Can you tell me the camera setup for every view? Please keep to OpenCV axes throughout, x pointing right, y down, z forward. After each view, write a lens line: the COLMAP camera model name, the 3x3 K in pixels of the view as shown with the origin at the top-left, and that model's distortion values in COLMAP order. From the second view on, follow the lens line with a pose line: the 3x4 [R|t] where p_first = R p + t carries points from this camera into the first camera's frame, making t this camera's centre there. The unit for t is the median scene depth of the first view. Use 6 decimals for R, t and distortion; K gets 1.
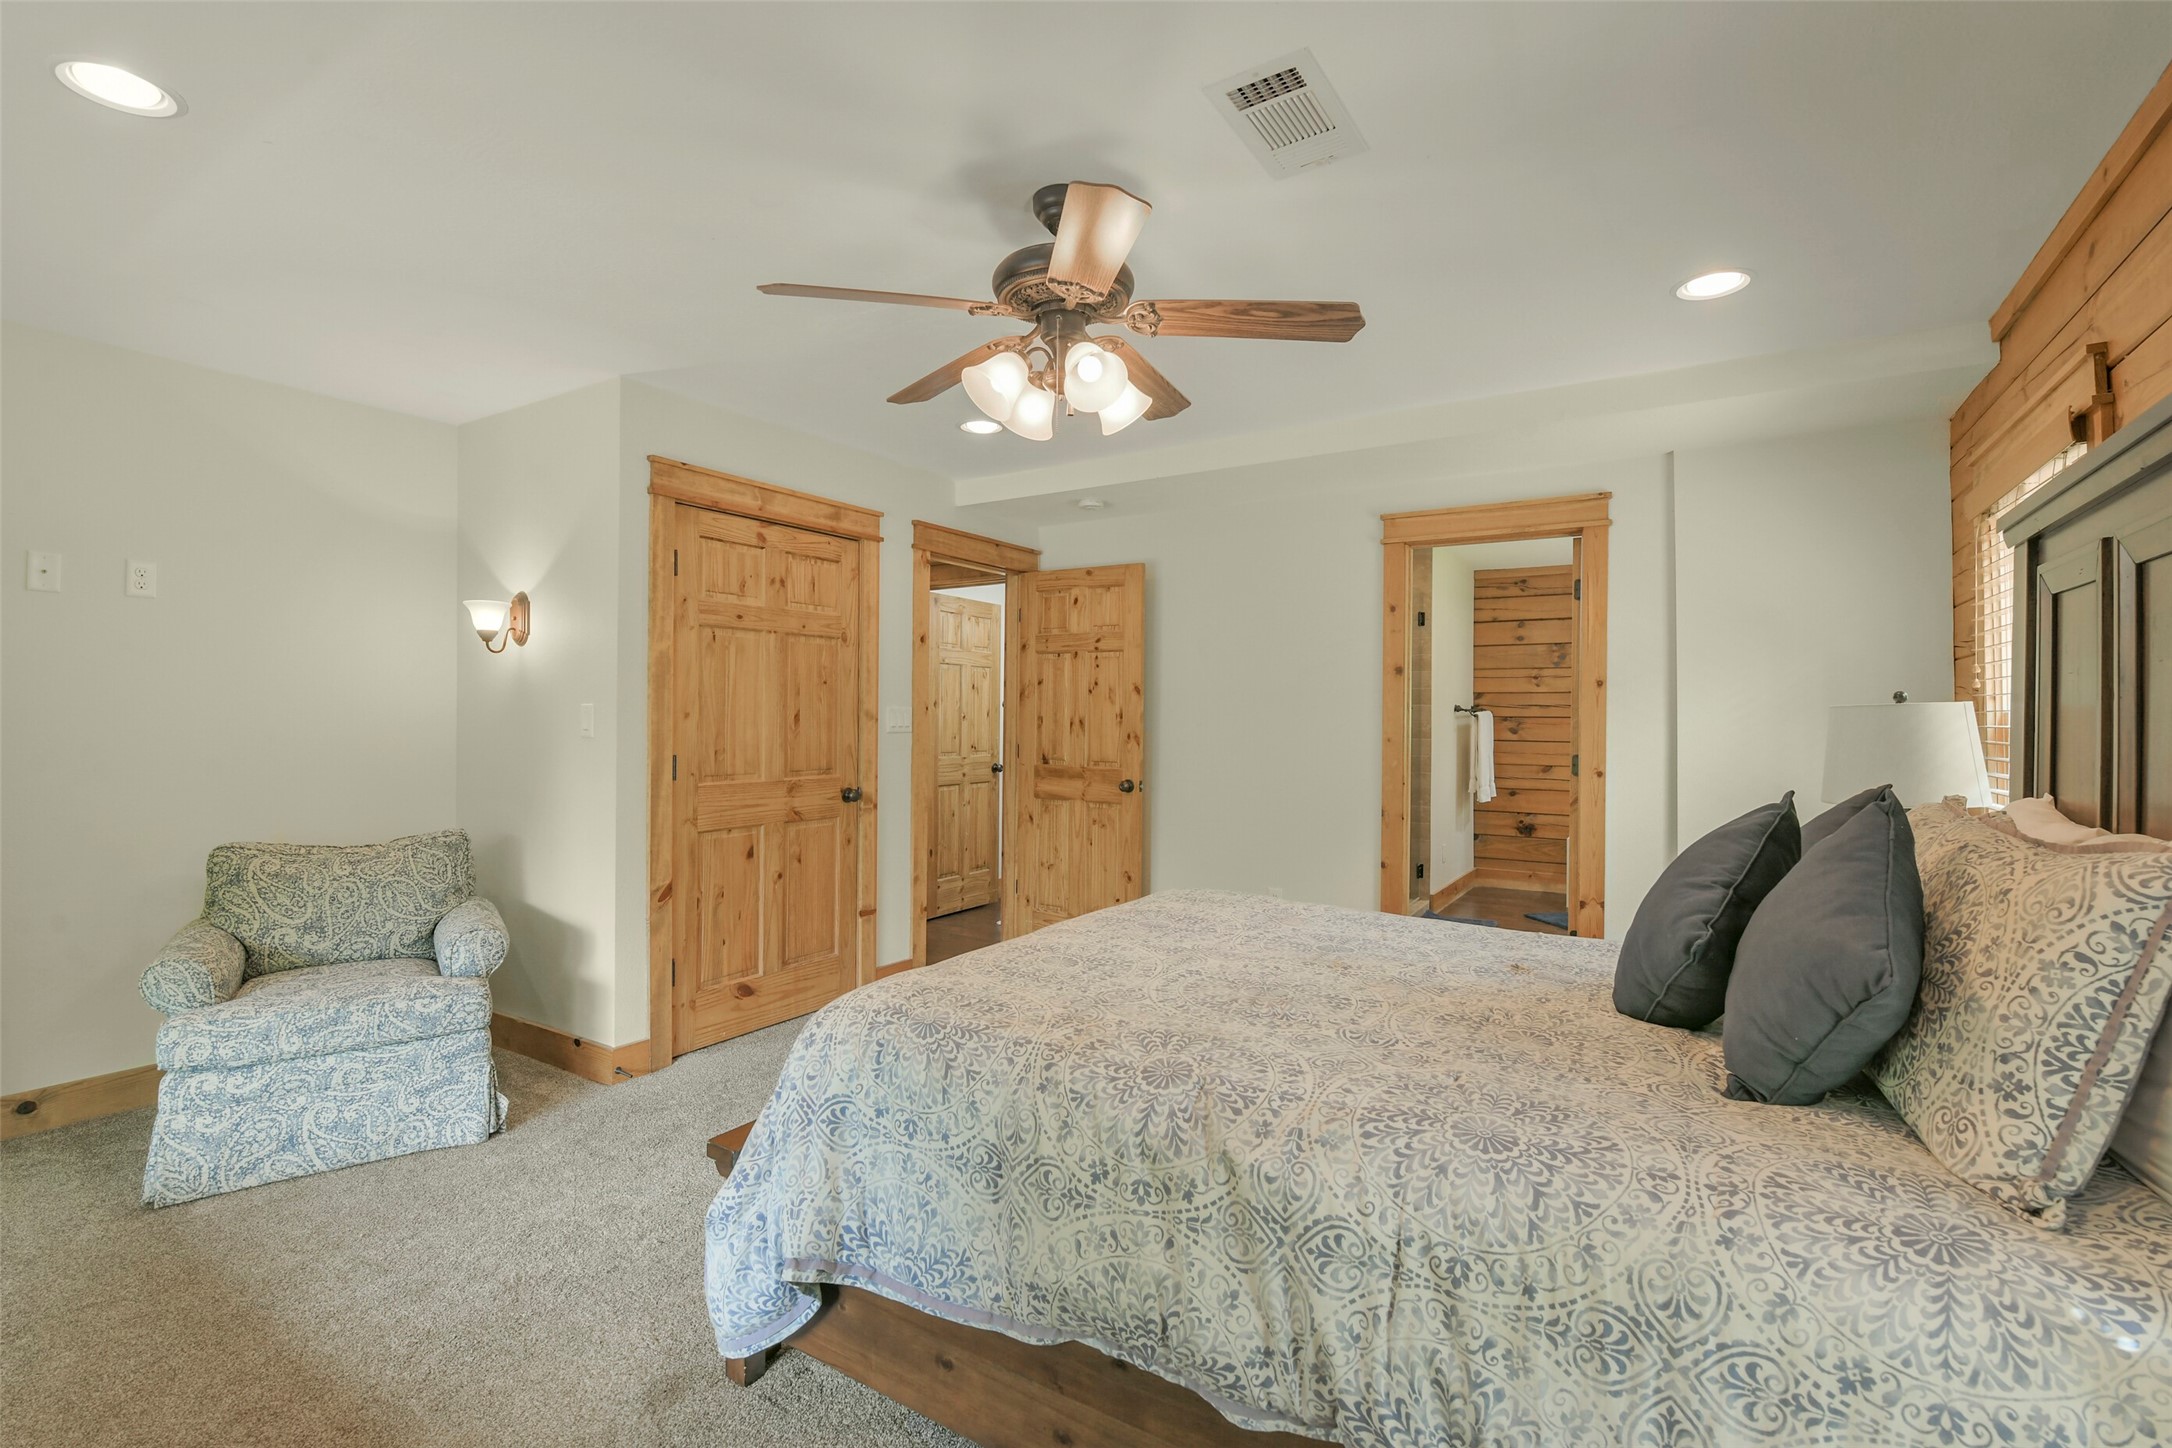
lens RADIAL K [[972.2, 0, 1083.1], [0, 972.2, 716.5], [0, 0, 1]] dist [-0.002627, -0.002894]
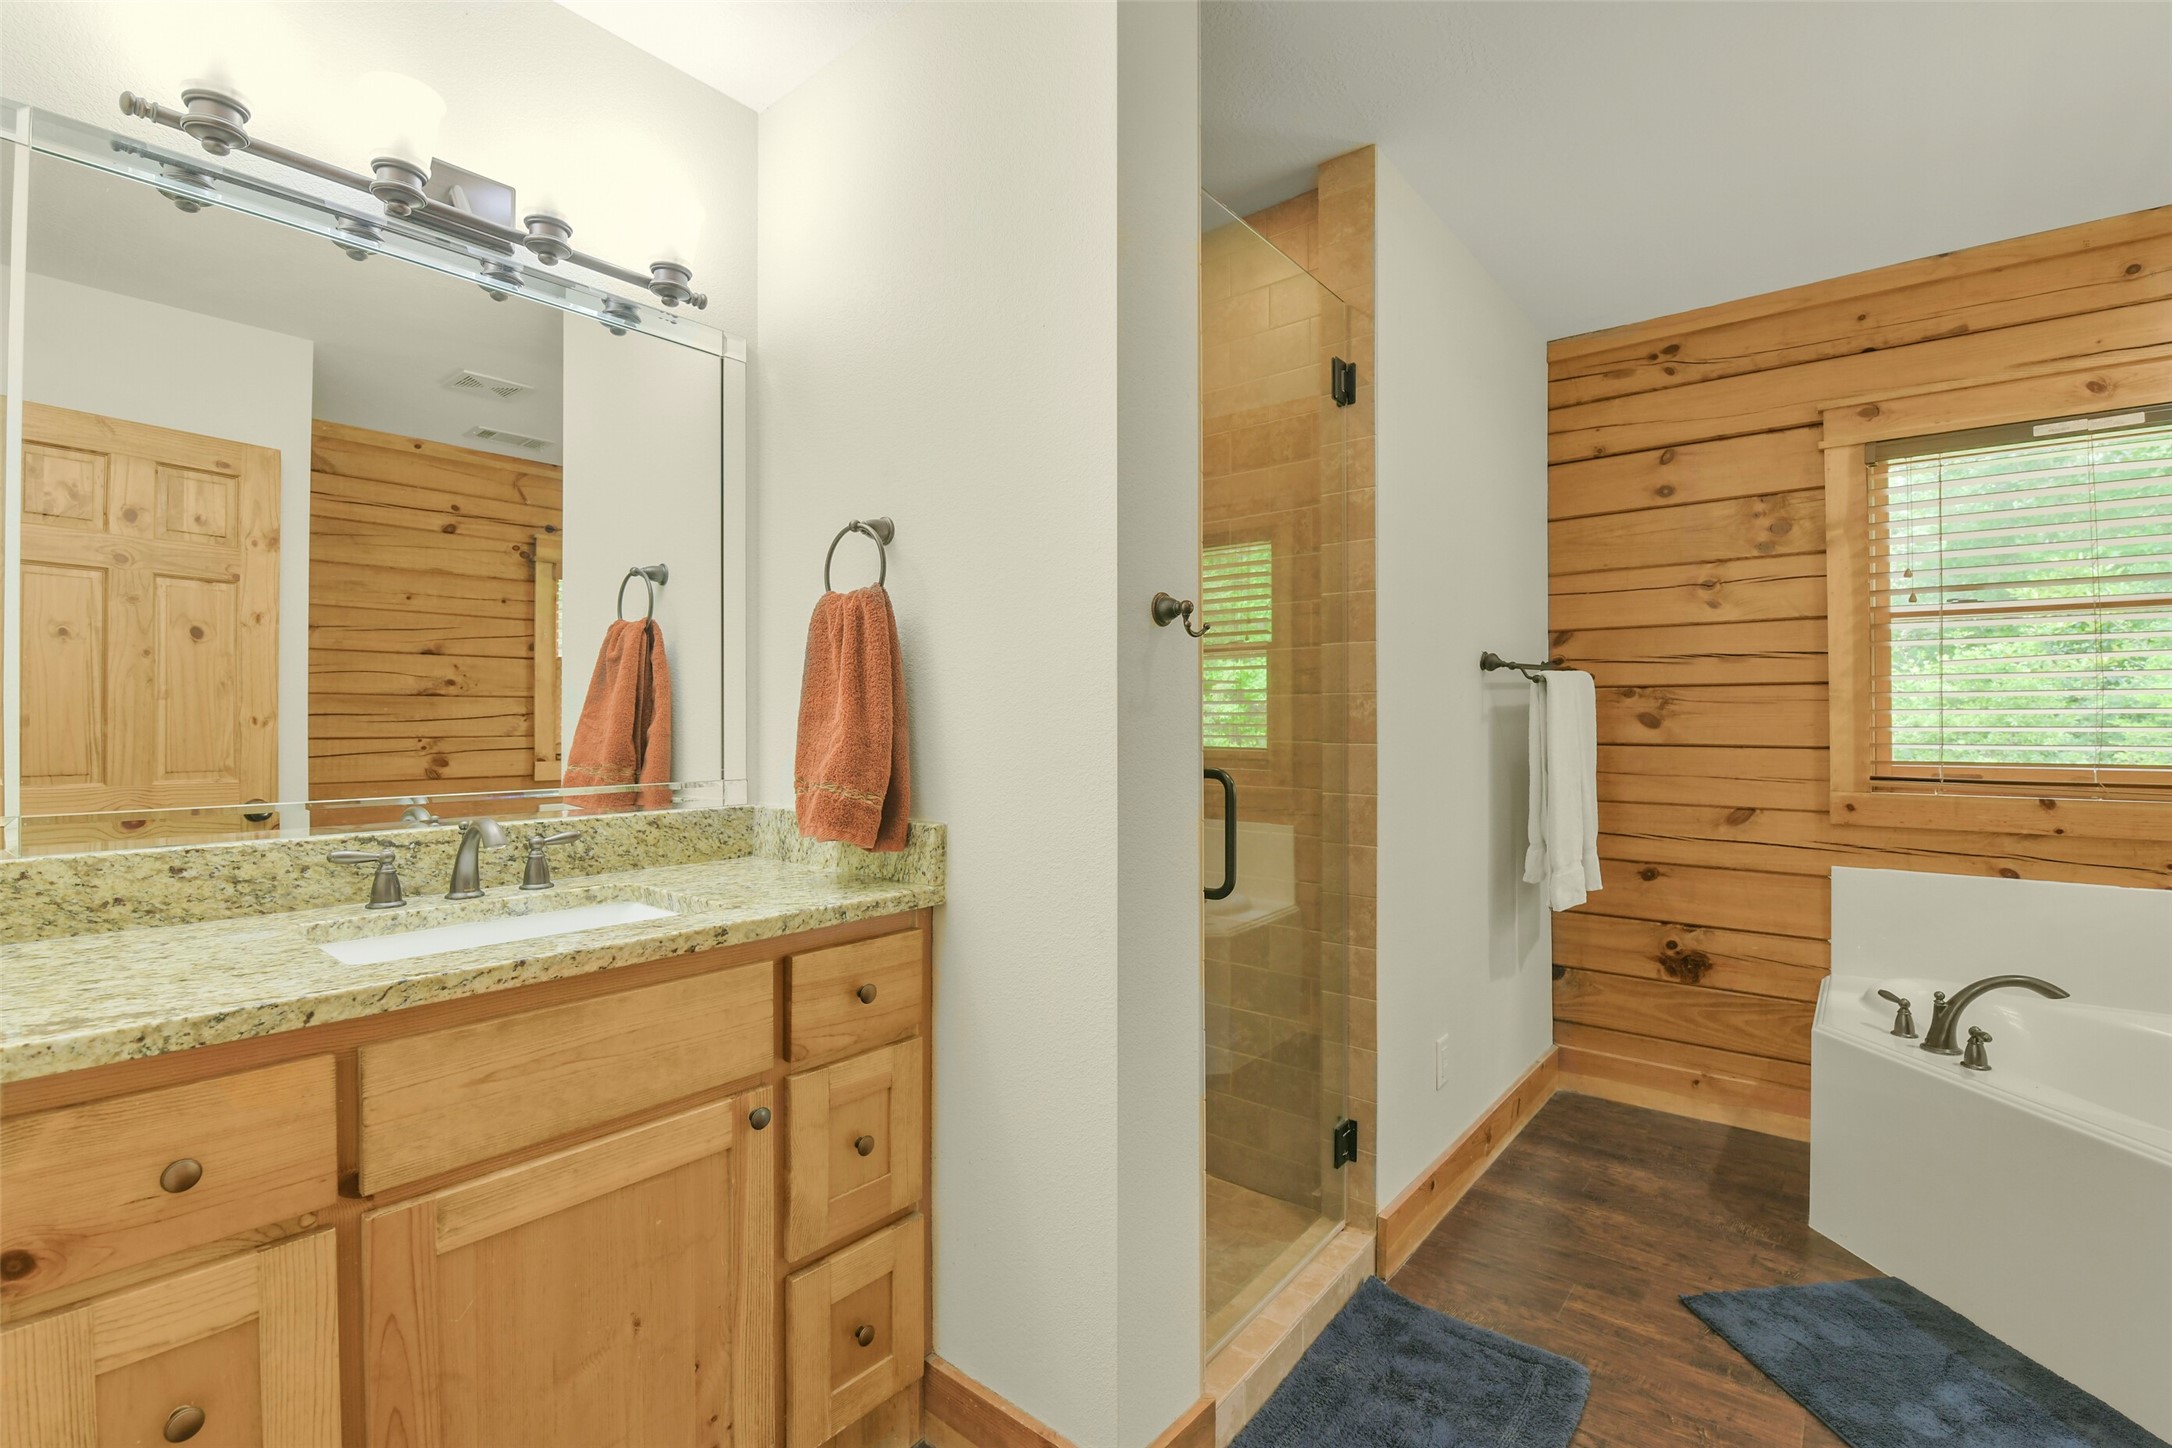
lens RADIAL K [[972.2, 0, 1086.1], [0, 972.2, 720.9], [0, 0, 1]] dist [-0.002627, -0.002894]
pose [[0.992440, -0.009839, -0.122334, 0.261513], [0.010657, 0.999925, 0.006031, 0.010258], [0.122266, -0.007289, 0.992471, 0.574103]]
